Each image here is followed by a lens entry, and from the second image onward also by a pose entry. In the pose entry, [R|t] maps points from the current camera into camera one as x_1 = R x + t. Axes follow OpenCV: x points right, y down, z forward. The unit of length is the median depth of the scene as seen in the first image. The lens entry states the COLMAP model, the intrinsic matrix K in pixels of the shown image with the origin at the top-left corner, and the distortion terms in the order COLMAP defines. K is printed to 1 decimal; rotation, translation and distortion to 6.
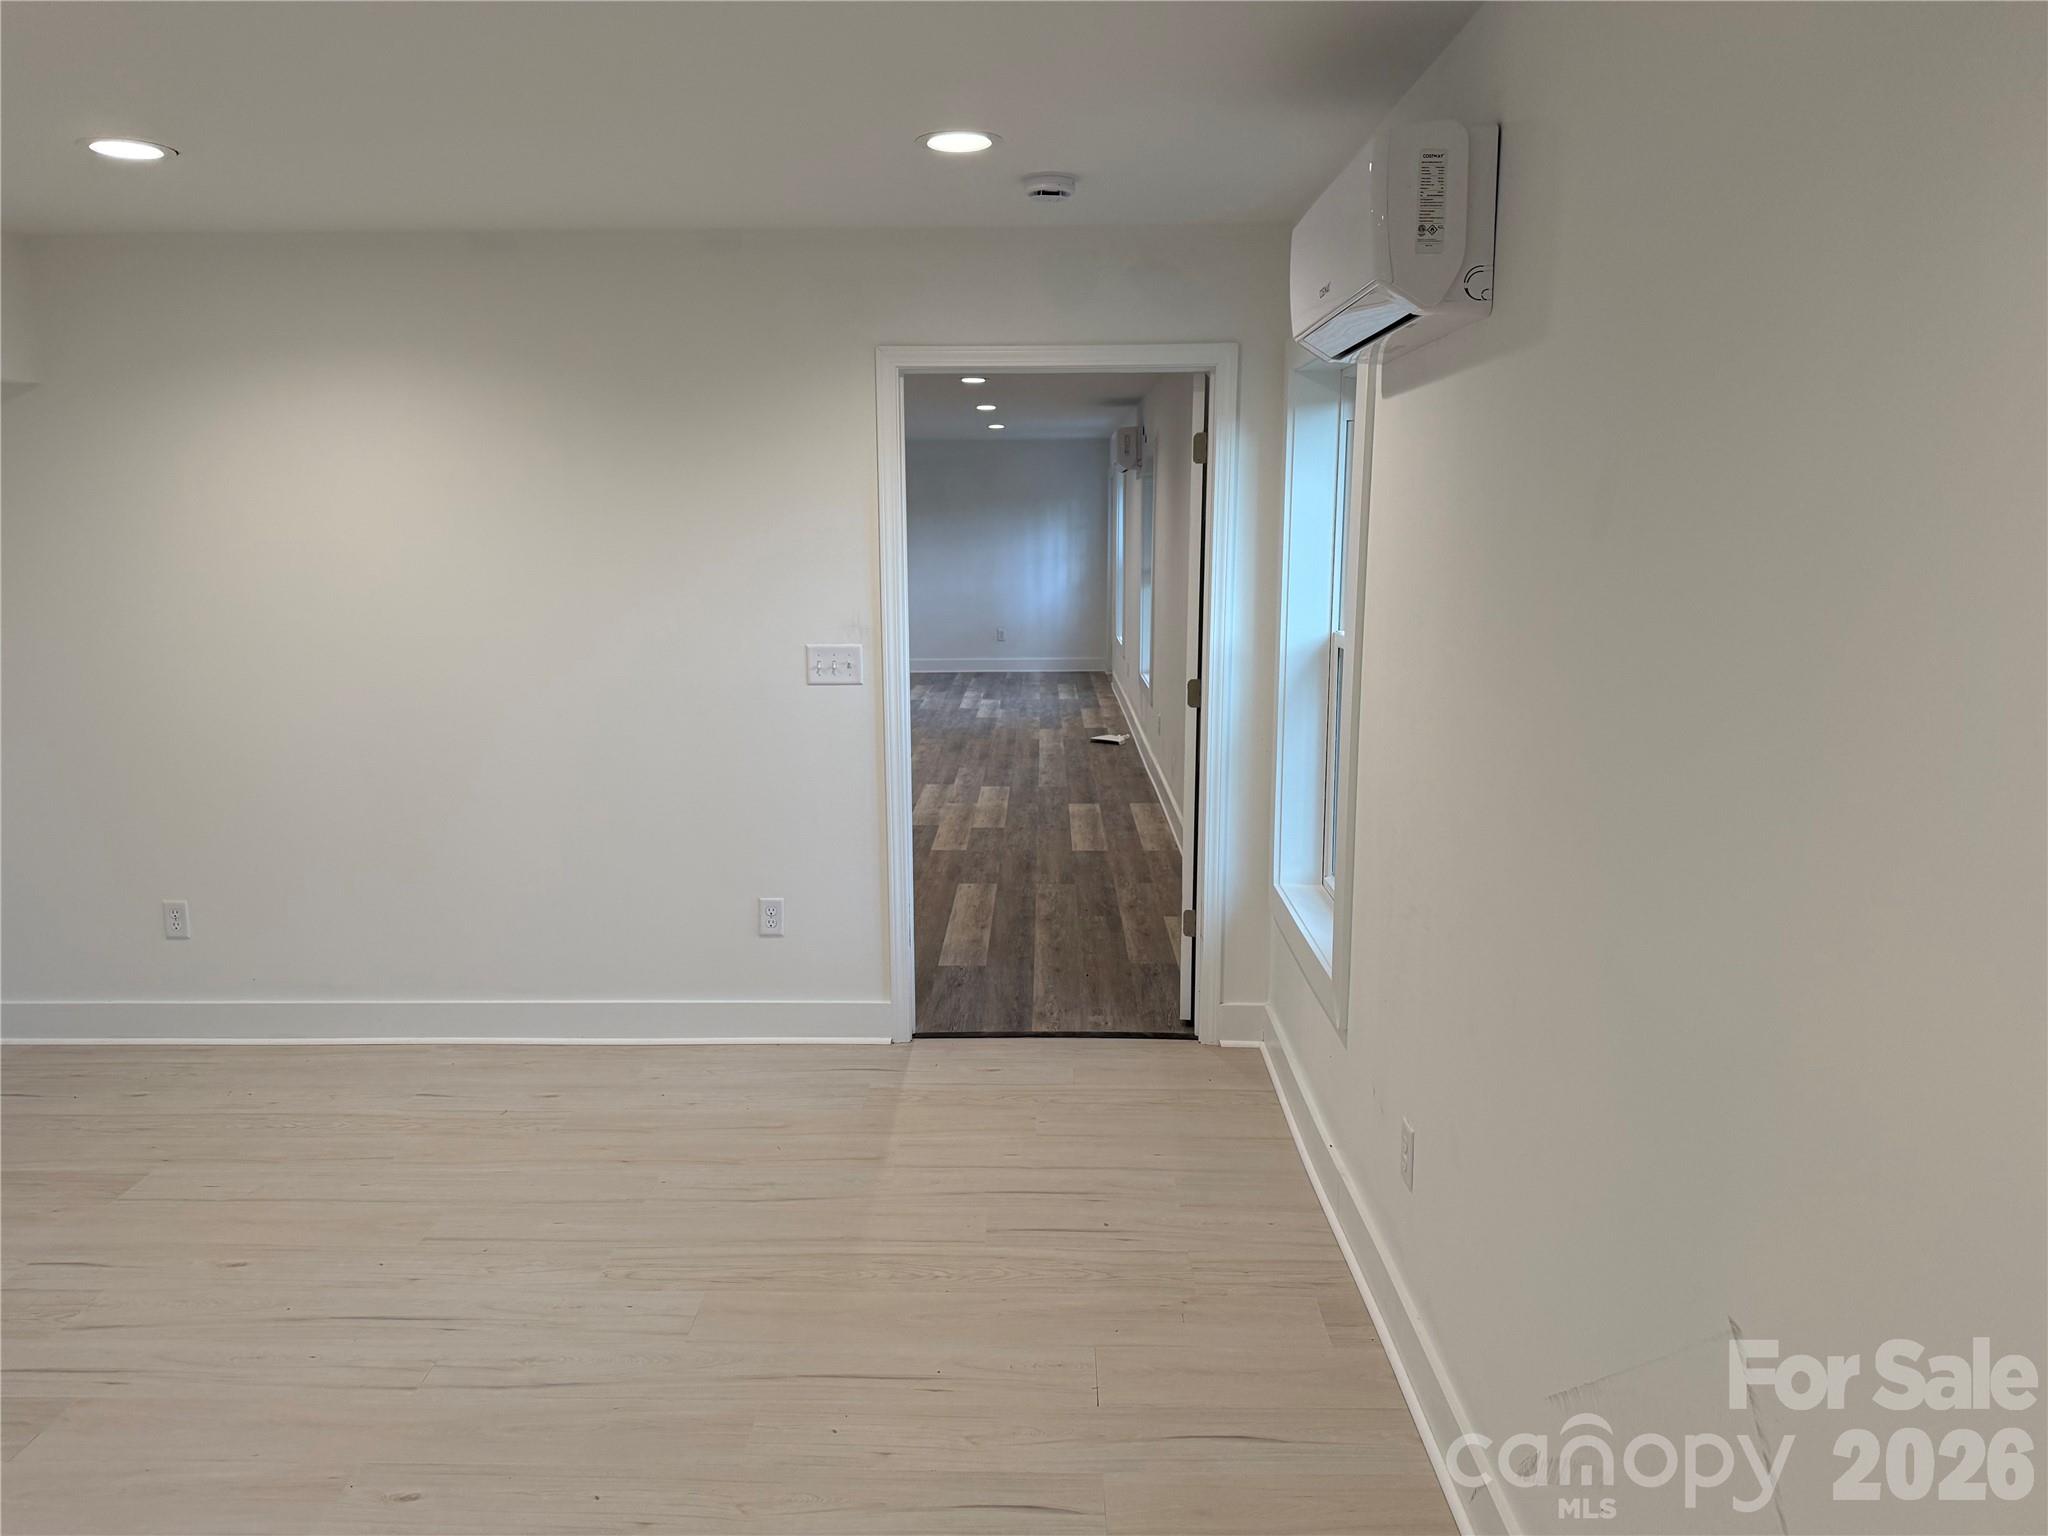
lens RADIAL K [[1419.3, 0, 1024.0], [0, 1419.3, 768.0], [0, 0, 1]] dist [0.092969, -0.079688]
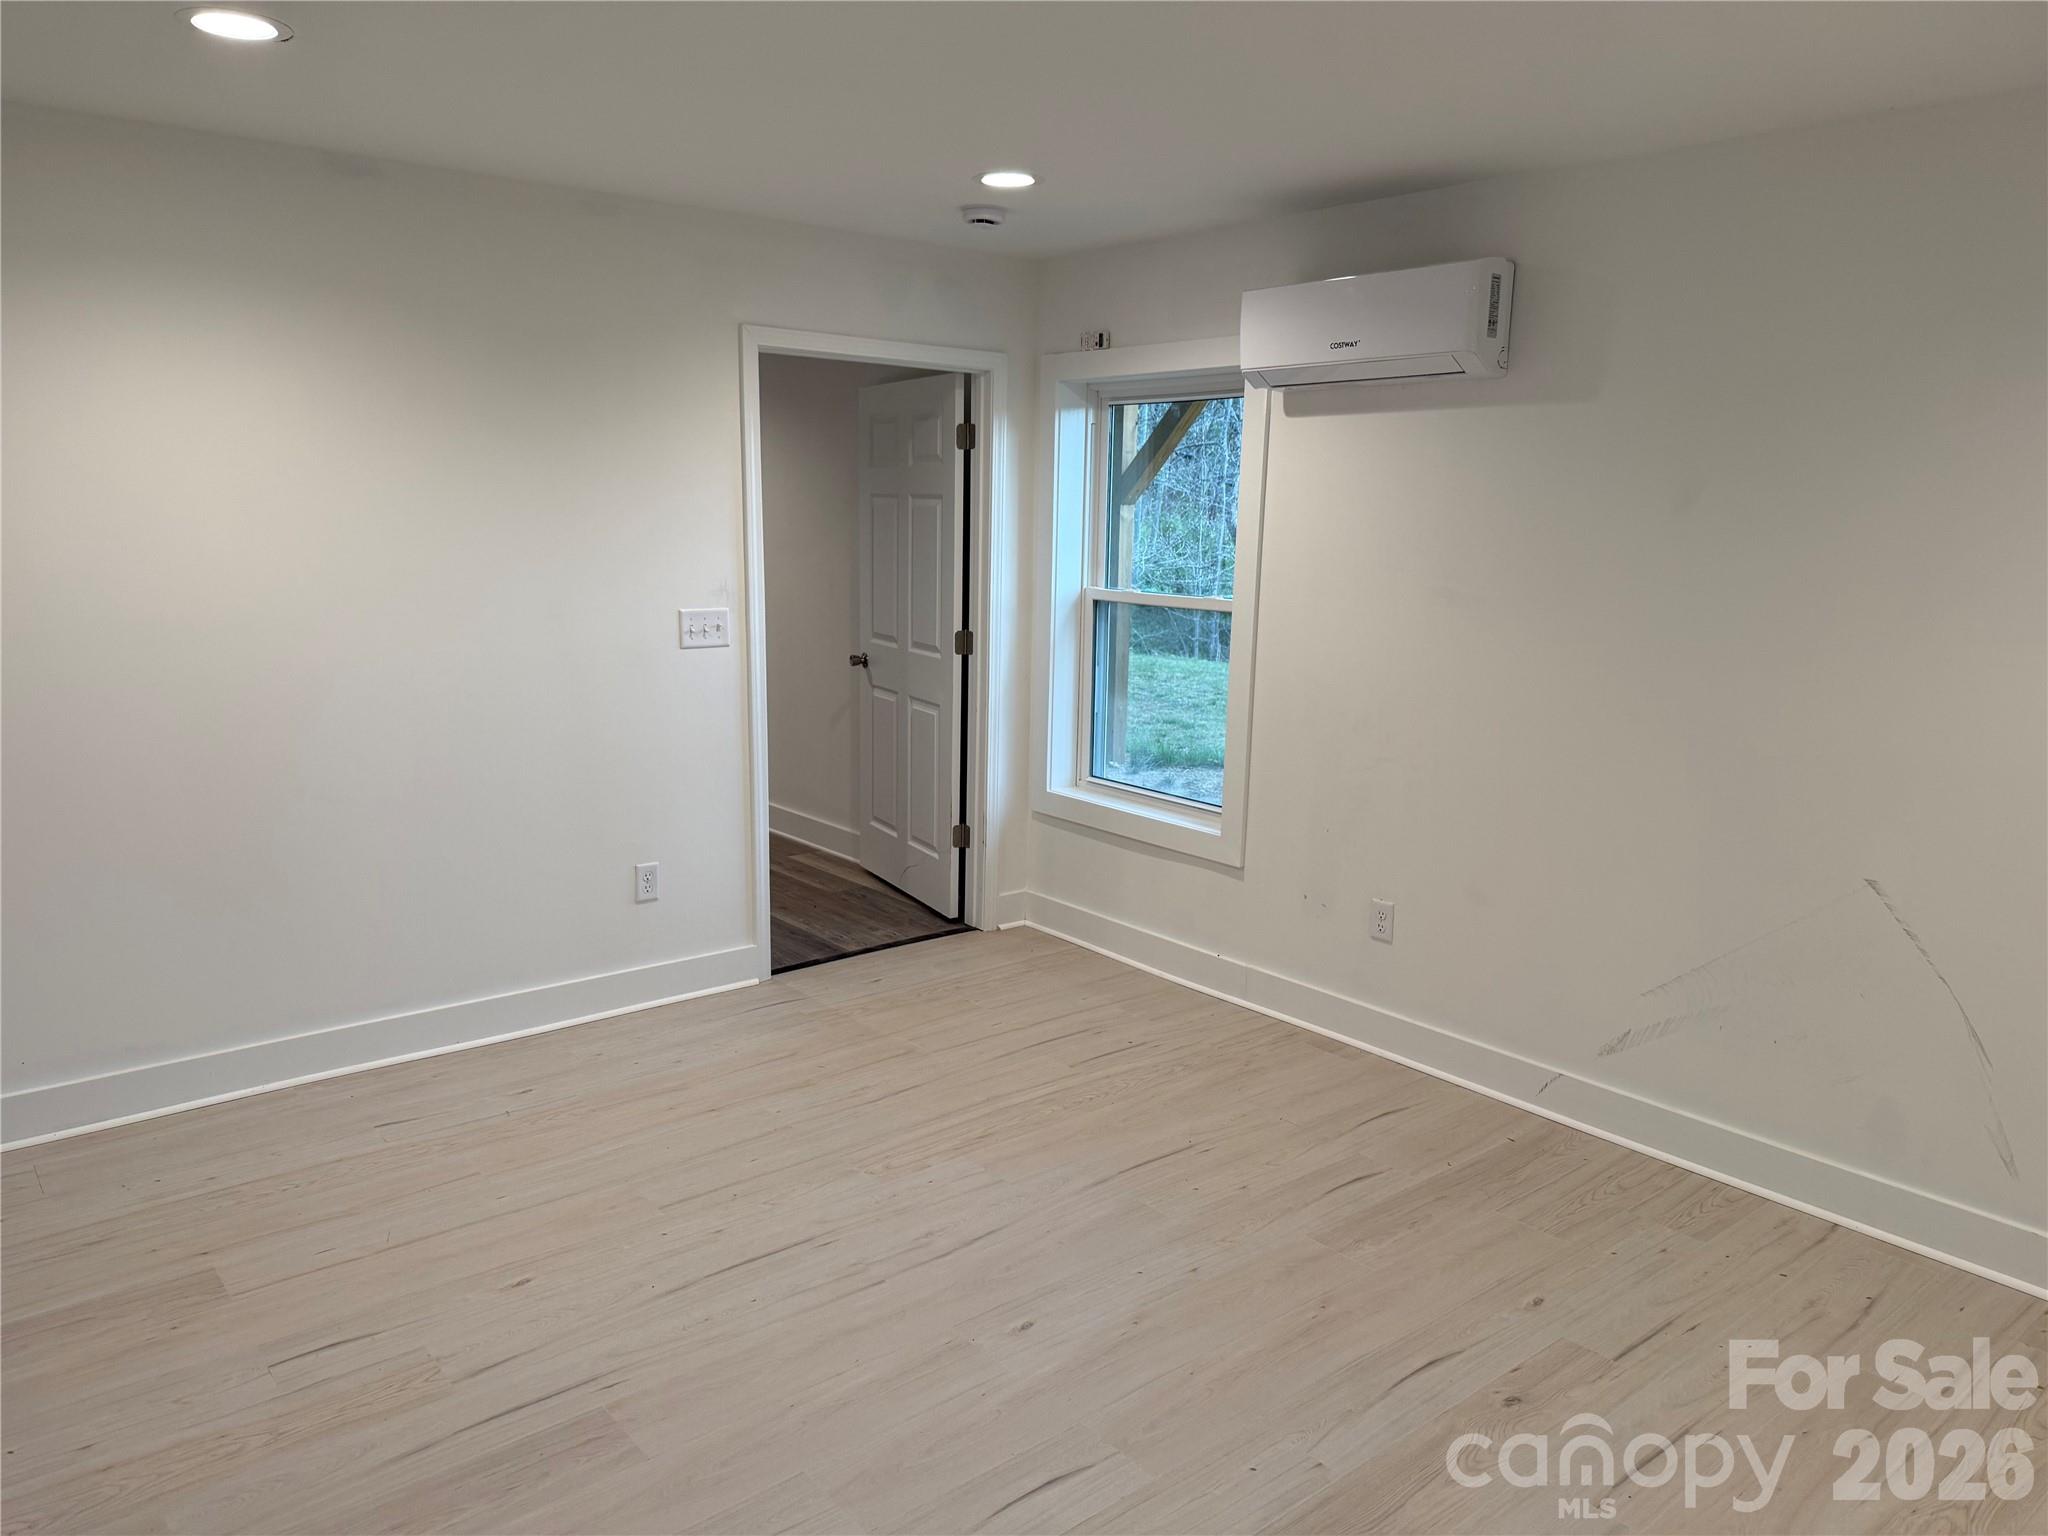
lens RADIAL K [[1361.5, 0, 1026.3], [0, 1361.5, 778.2], [0, 0, 1]] dist [0.003478, 0.002277]
pose [[0.751451, -0.104112, 0.651523, -0.618183], [0.093368, 0.994314, 0.051201, 0.007426], [-0.653149, 0.022356, 0.756899, 0.097008]]
